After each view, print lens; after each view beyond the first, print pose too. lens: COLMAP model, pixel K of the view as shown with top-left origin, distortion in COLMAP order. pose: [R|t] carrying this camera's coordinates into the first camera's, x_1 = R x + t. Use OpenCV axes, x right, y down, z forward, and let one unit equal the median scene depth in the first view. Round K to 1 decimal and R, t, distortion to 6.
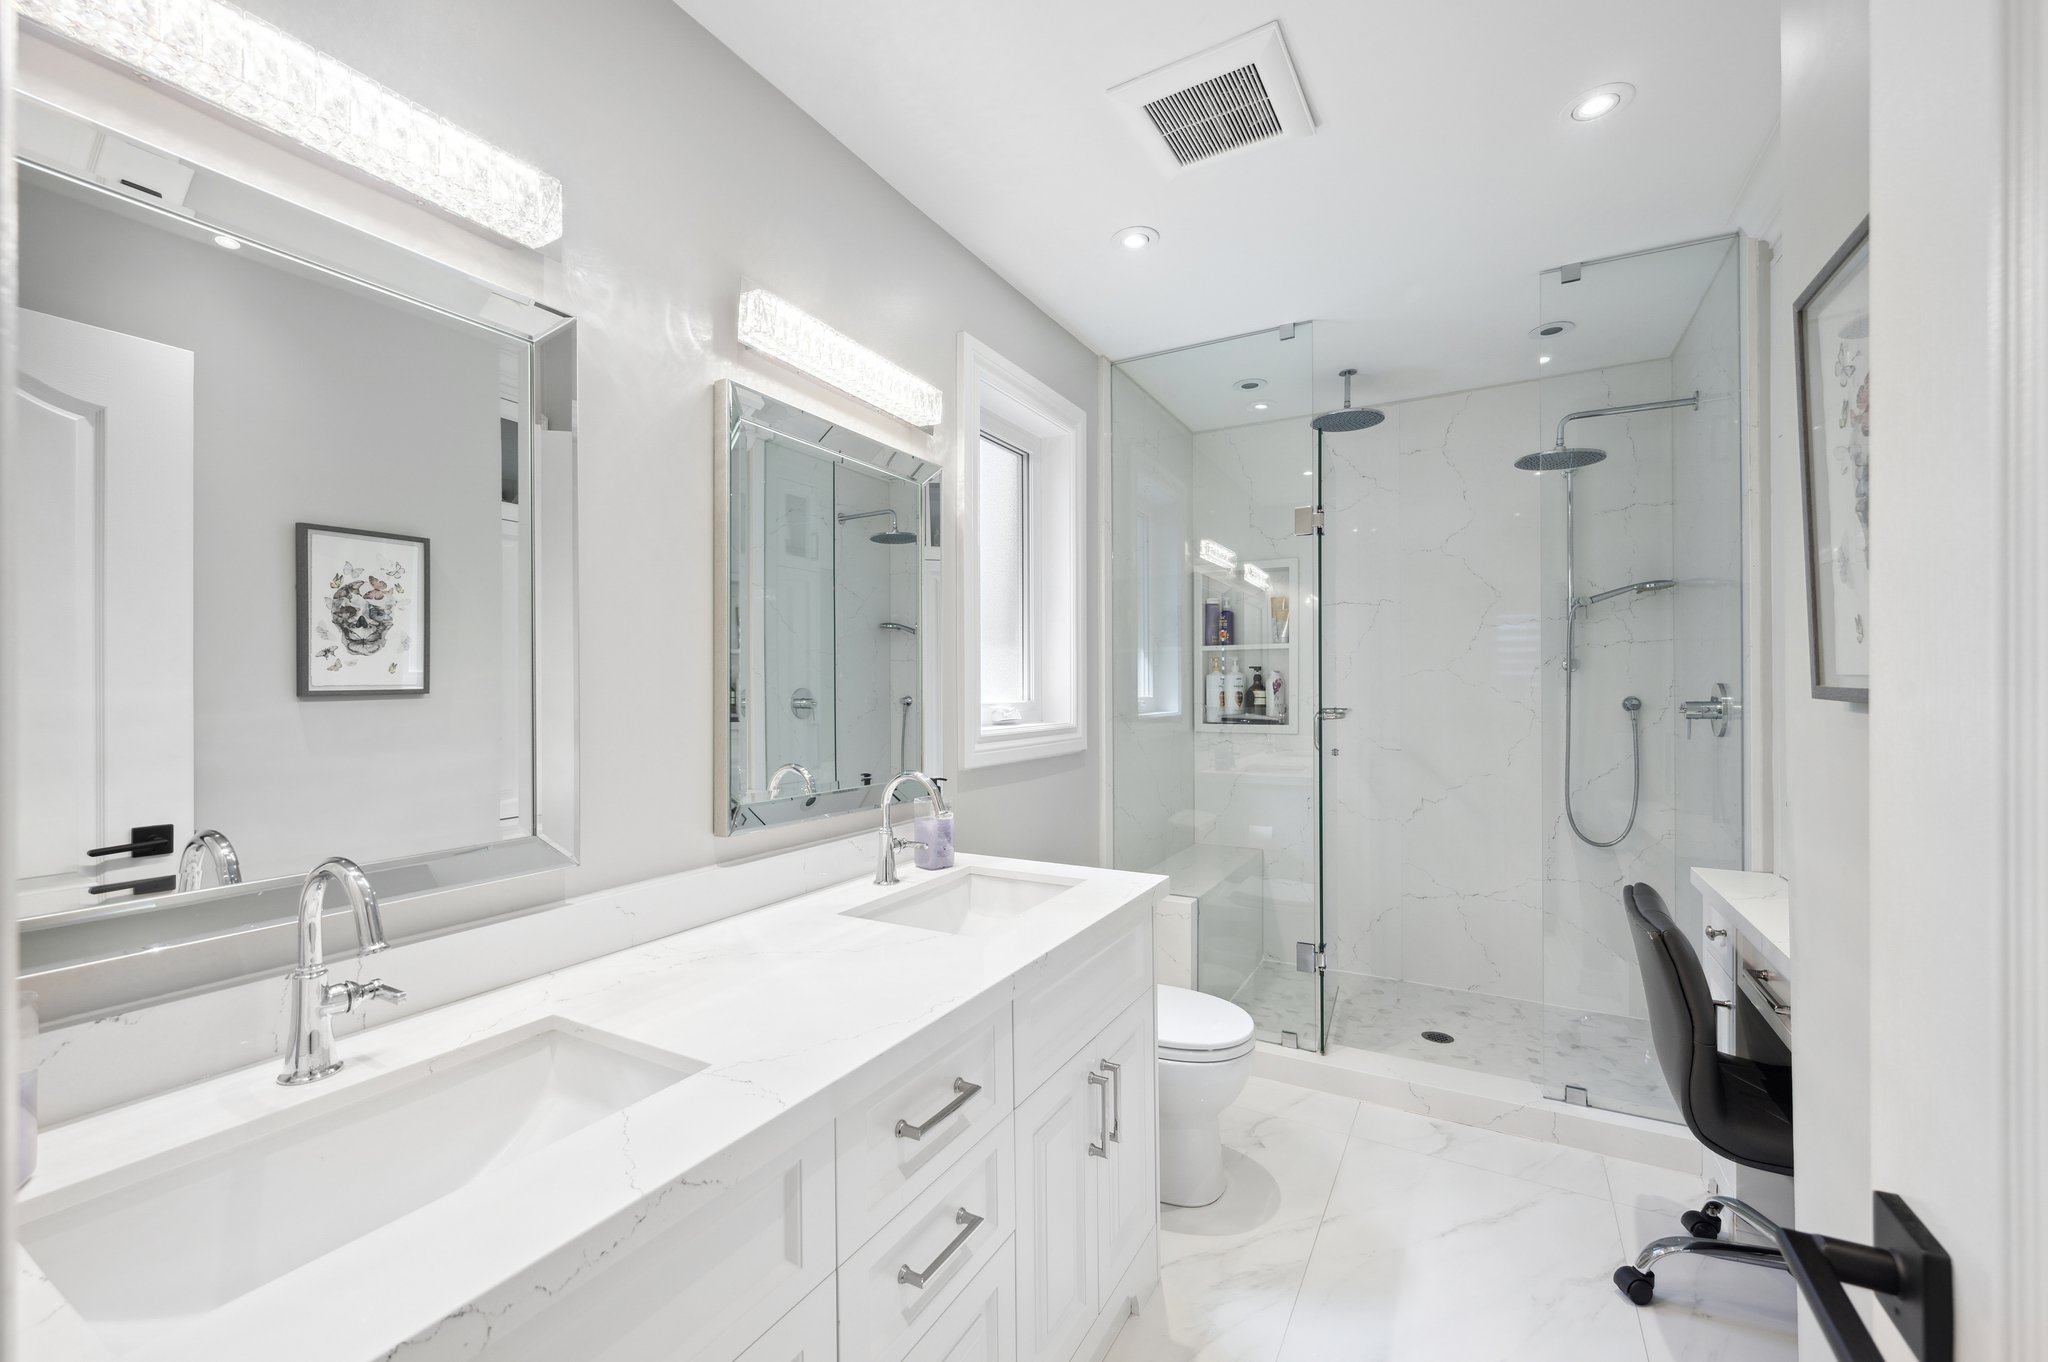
lens RADIAL K [[828.0, 0, 1016.0], [0, 828.0, 664.7], [0, 0, 1]] dist [-0.000214, -0.000392]
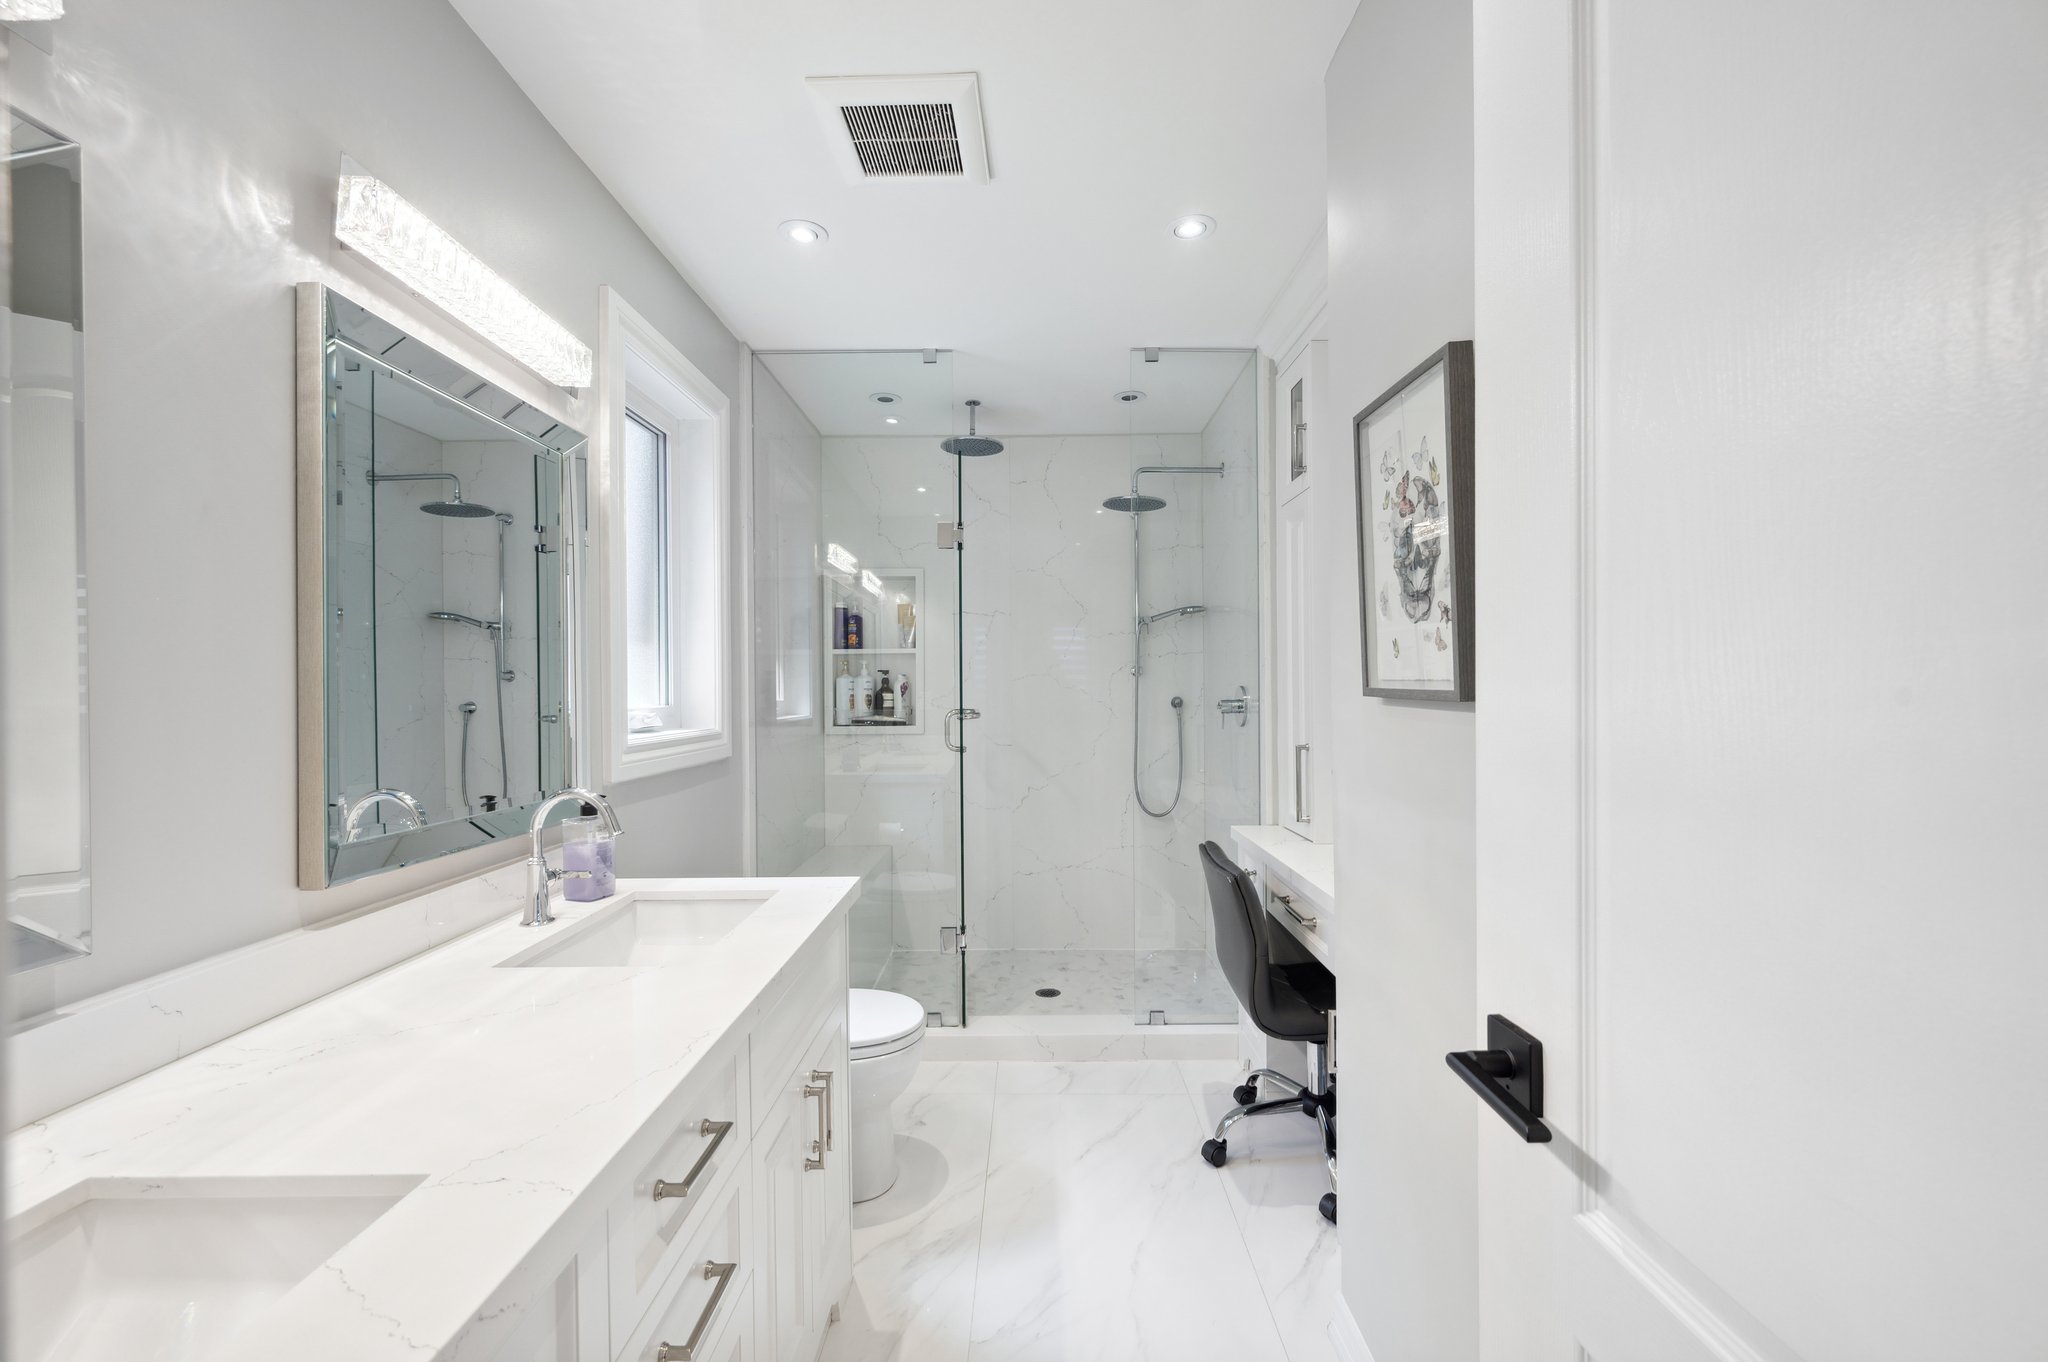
lens RADIAL K [[823.6, 0, 1025.9], [0, 823.6, 668.5], [0, 0, 1]] dist [0.000738, -0.000187]
pose [[0.872011, 0.009883, 0.489387, -0.110752], [-0.010242, 0.999946, -0.001944, 0.000716], [-0.489380, -0.003317, 0.872064, 0.020732]]
